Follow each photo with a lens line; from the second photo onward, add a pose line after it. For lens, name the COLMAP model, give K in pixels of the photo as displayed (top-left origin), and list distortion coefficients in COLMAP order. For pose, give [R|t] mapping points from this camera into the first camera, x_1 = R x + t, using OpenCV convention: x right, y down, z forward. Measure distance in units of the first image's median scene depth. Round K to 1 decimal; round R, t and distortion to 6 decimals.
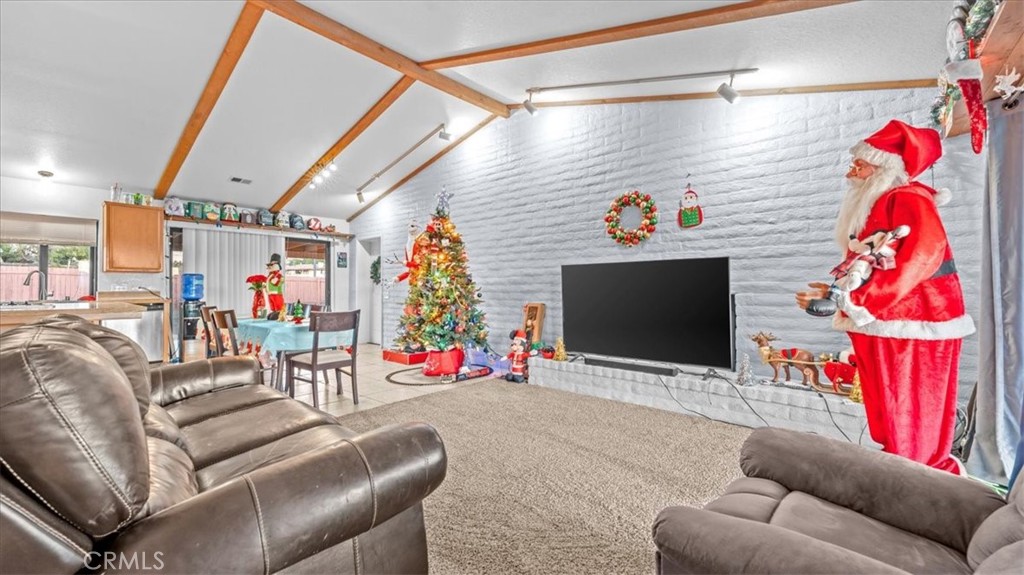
lens RADIAL K [[413.7, 0, 514.6], [0, 413.7, 286.2], [0, 0, 1]] dist [0.000833, -0.000195]
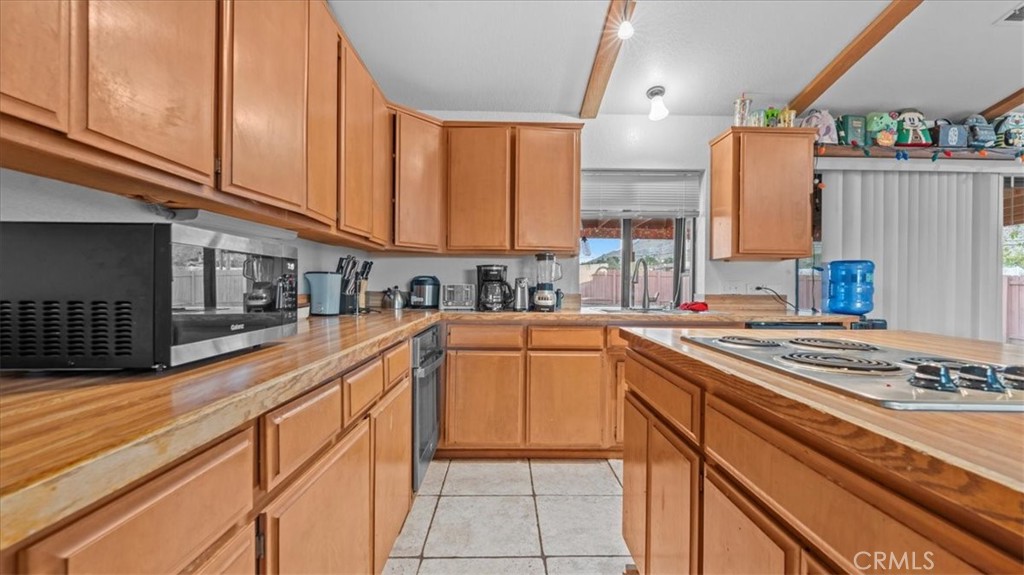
lens RADIAL K [[413.7, 0, 514.6], [0, 413.7, 286.2], [0, 0, 1]] dist [0.000833, -0.000195]
pose [[0.669653, 0.009545, -0.742613, -0.816667], [-0.005385, 0.999954, 0.007997, -0.001809], [0.742655, -0.001356, 0.669673, 0.452229]]
